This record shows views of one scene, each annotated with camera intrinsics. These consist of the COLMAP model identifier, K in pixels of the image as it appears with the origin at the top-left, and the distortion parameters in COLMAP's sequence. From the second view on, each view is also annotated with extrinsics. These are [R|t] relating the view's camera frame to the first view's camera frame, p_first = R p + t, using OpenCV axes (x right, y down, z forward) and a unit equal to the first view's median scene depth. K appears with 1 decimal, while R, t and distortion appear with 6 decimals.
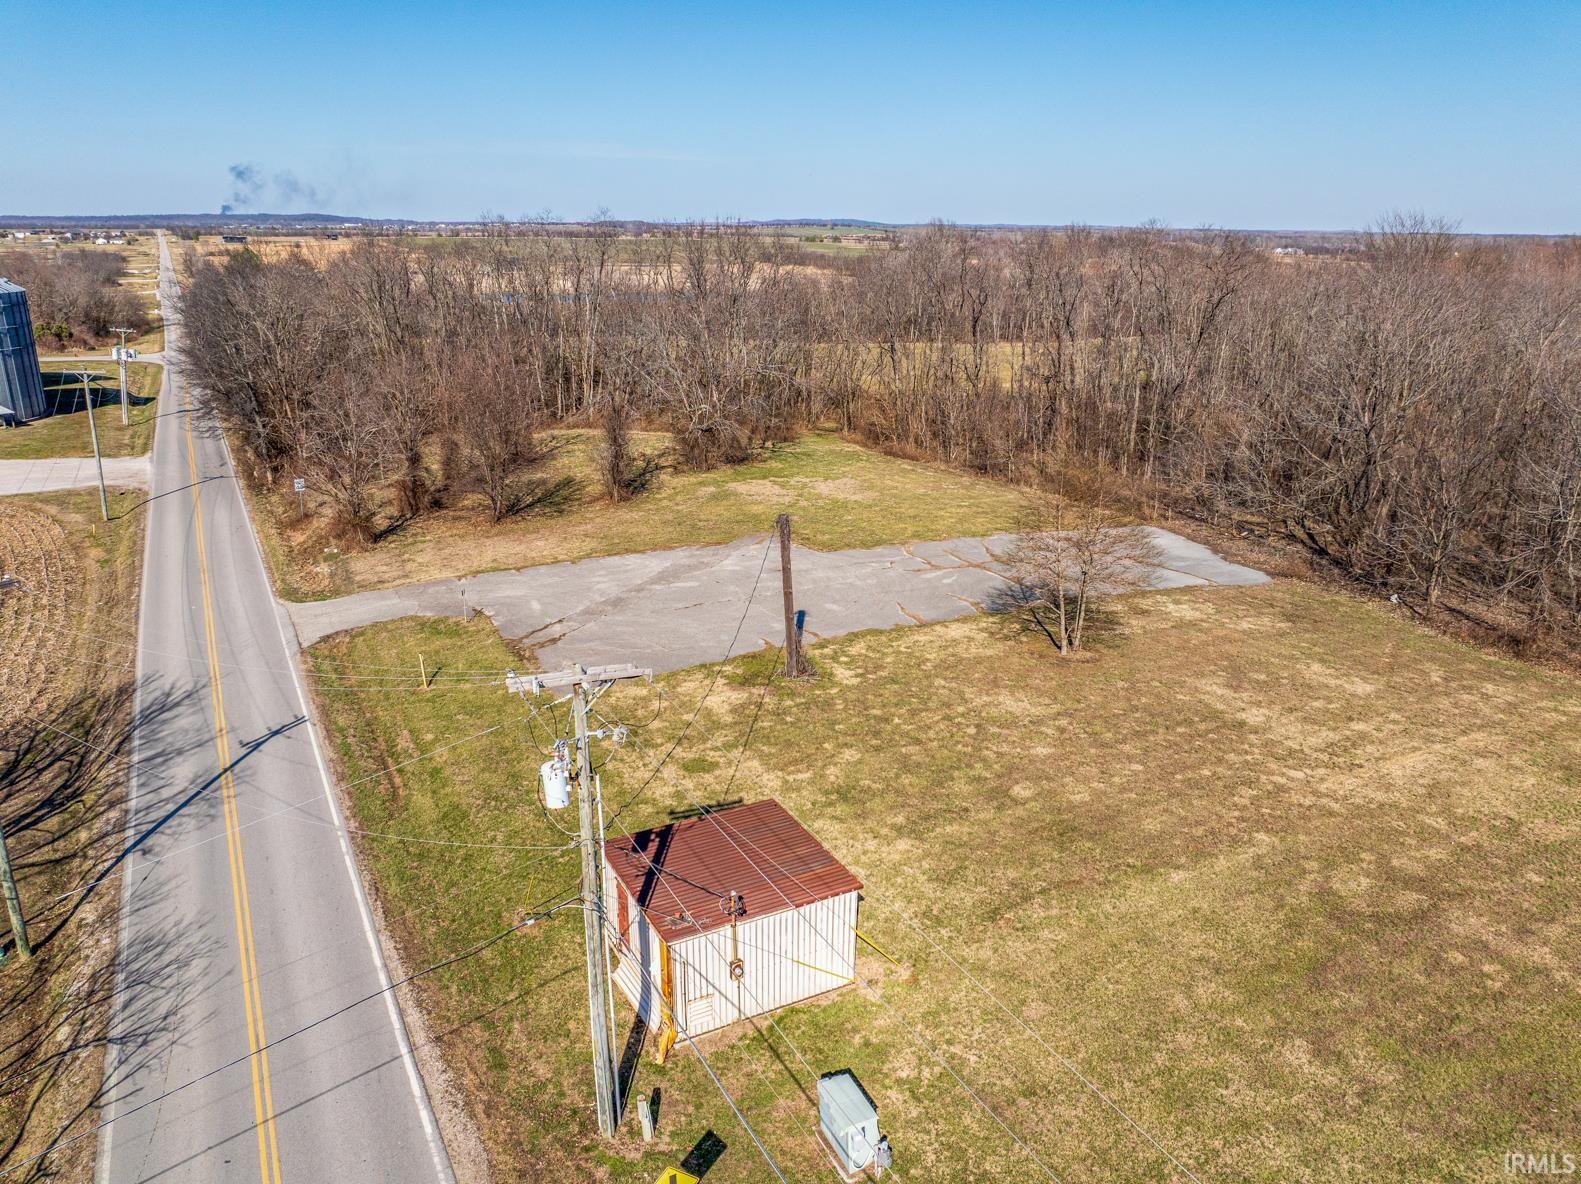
lens RADIAL K [[1119.9, 0, 783.5], [0, 1119.9, 578.2], [0, 0, 1]] dist [-0.047095, 0.001945]
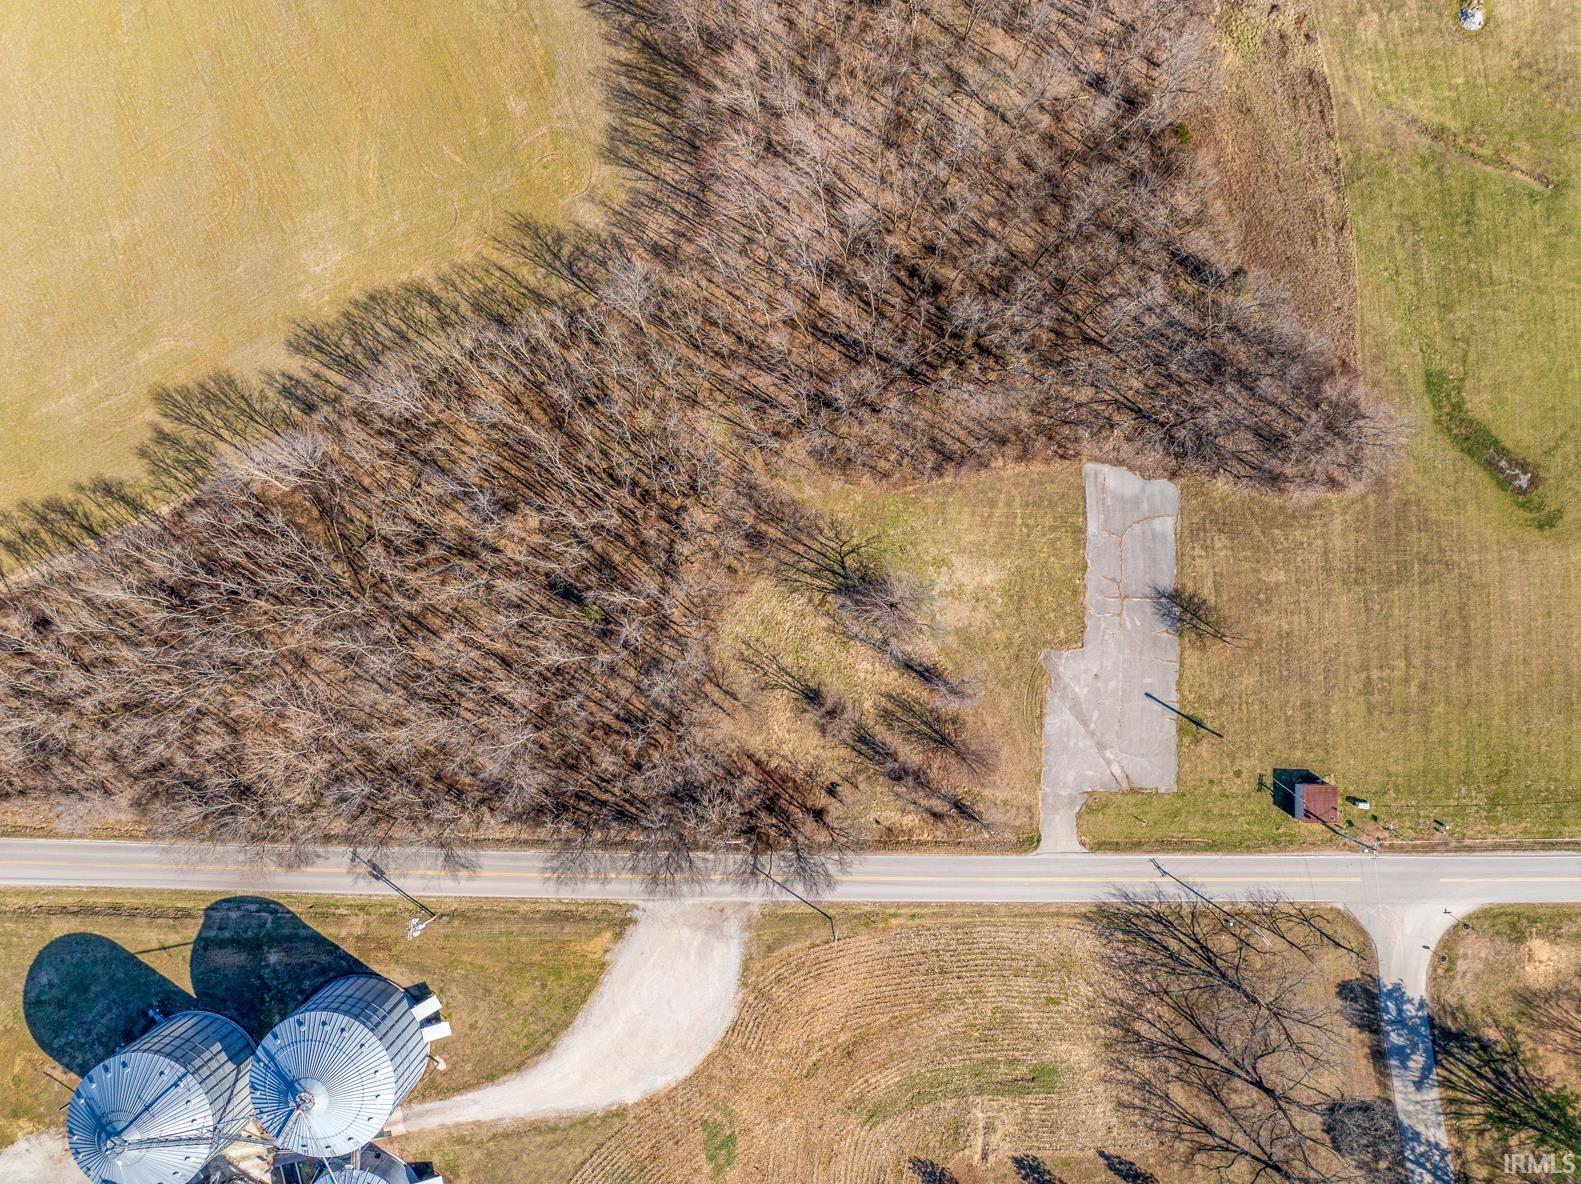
lens RADIAL K [[1116.6, 0, 785.7], [0, 1116.6, 587.3], [0, 0, 1]] dist [-0.053867, 0.023094]
pose [[0.473137, -0.880986, -0.002361, -0.222515], [0.267069, 0.140876, 0.953325, -3.730766], [-0.839533, -0.451683, 0.301938, 1.329023]]
